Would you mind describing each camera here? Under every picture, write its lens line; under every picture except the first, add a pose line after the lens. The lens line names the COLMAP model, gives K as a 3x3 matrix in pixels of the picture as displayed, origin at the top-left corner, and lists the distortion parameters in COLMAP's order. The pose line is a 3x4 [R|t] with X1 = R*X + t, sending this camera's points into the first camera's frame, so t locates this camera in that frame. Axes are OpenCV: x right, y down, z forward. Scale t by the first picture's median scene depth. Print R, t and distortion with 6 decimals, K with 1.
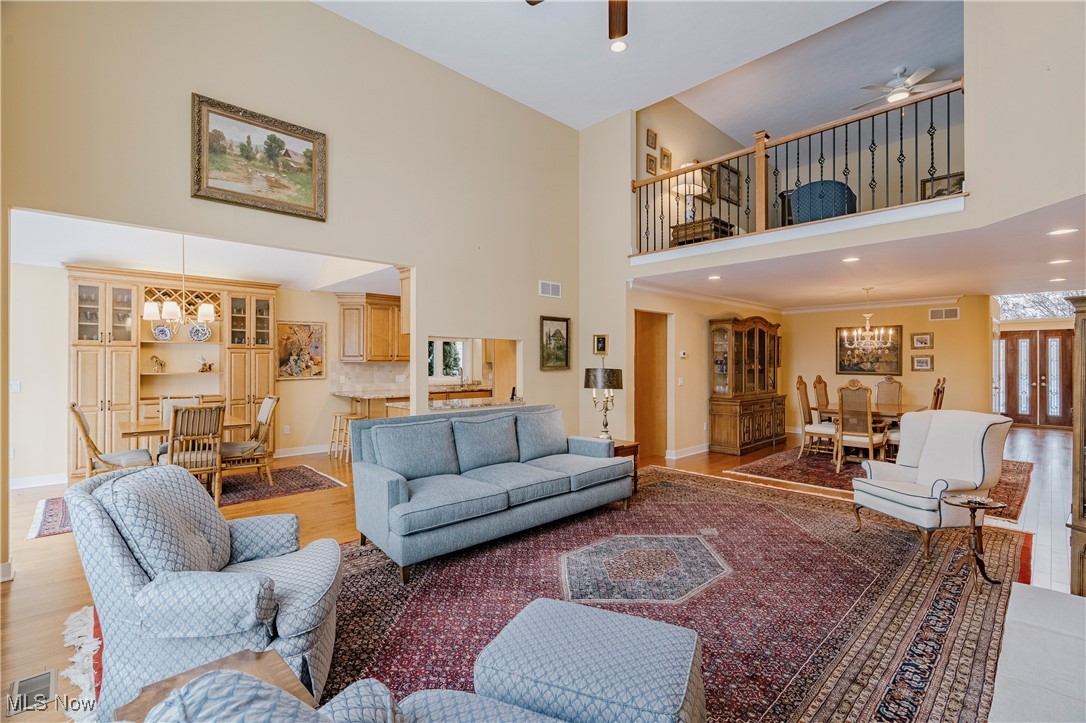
lens RADIAL K [[500.4, 0, 547.2], [0, 500.4, 358.1], [0, 0, 1]] dist [-0.004705, -0.000371]
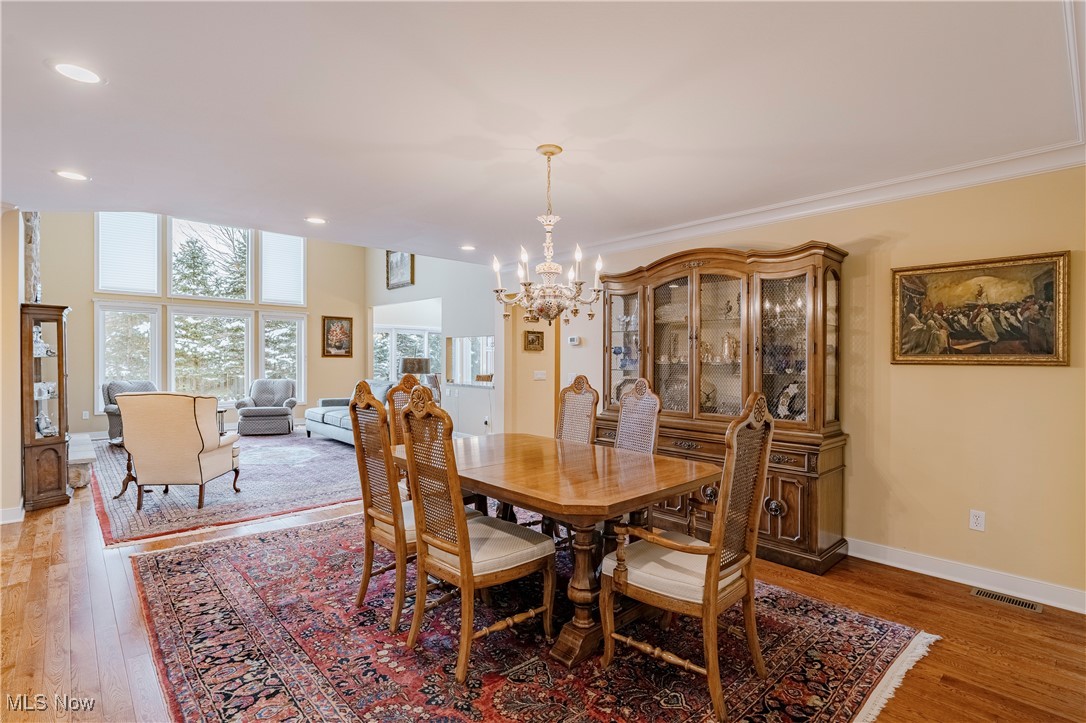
lens RADIAL K [[513.7, 0, 534.7], [0, 513.7, 368.4], [0, 0, 1]] dist [0.002789, 0.000424]
pose [[-0.034919, 0.015721, -0.999266, 1.101159], [-0.000315, 0.999876, 0.015741, 0.022236], [0.999390, 0.000865, -0.034910, 1.063666]]
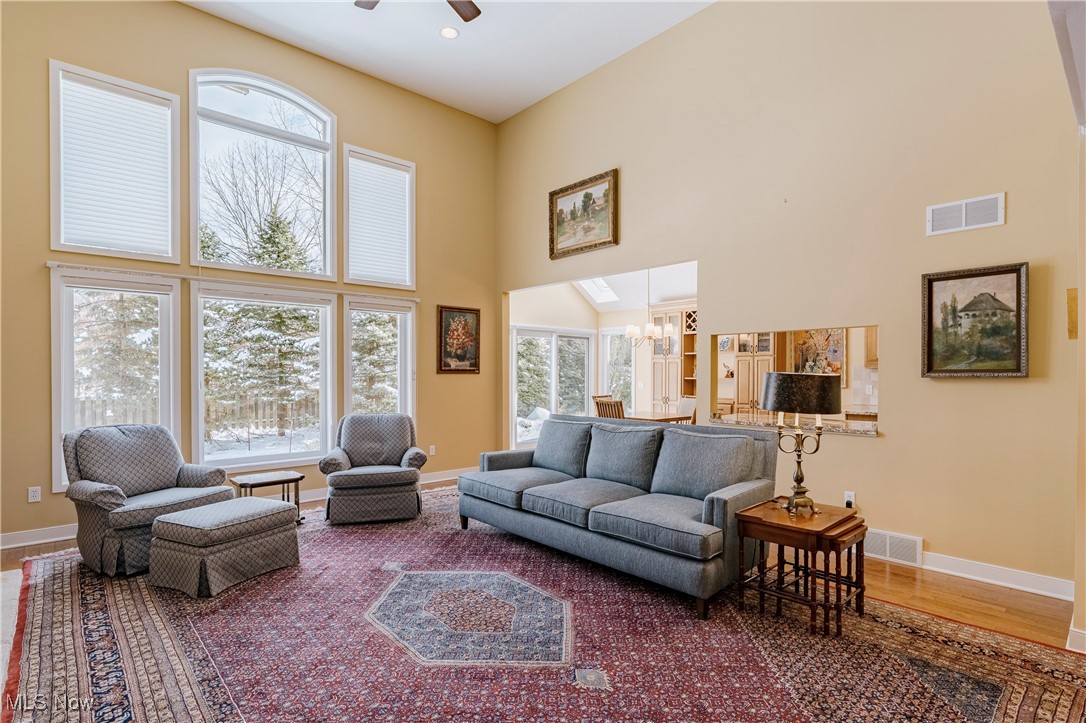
lens RADIAL K [[531.7, 0, 540.5], [0, 531.7, 383.3], [0, 0, 1]] dist [-0.004489, 0.000500]
pose [[-0.035410, 0.016868, -0.999231, 0.534713], [0.008158, 0.999829, 0.016589, 0.016182], [0.999340, -0.007564, -0.035541, 0.588600]]
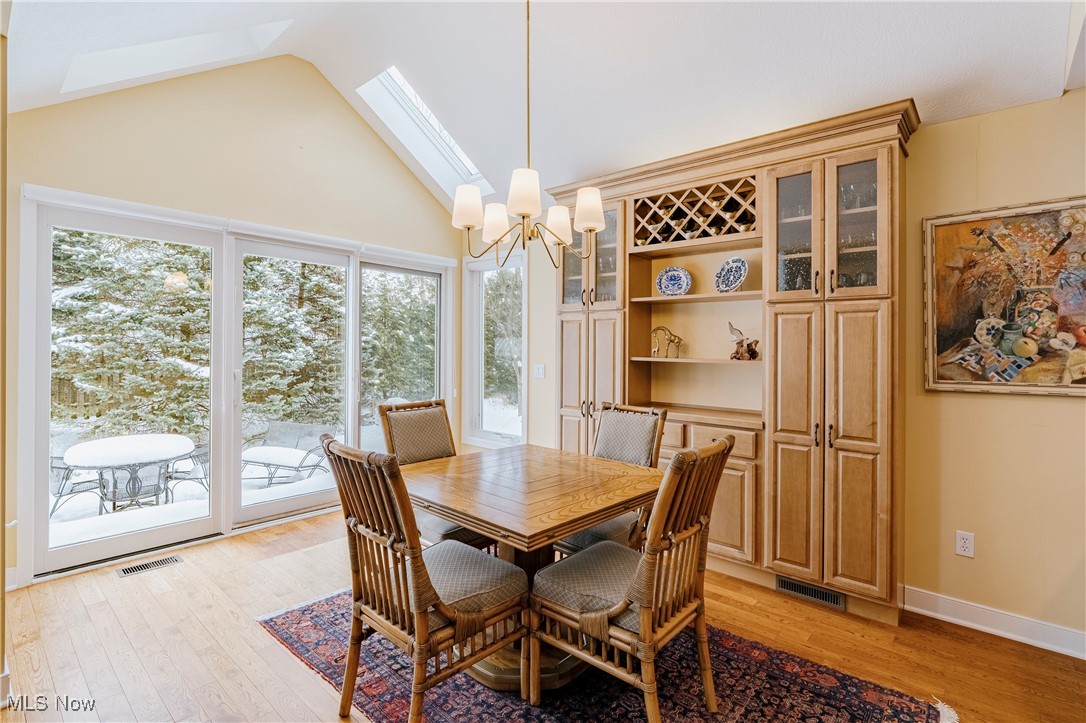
lens RADIAL K [[509.7, 0, 546.7], [0, 509.7, 345.9], [0, 0, 1]] dist [-0.001011, -0.000222]
pose [[0.089465, -0.004308, -0.995981, -0.229777], [-0.004941, 0.999976, -0.004769, 0.017792], [0.995978, 0.005347, 0.089442, 0.754986]]
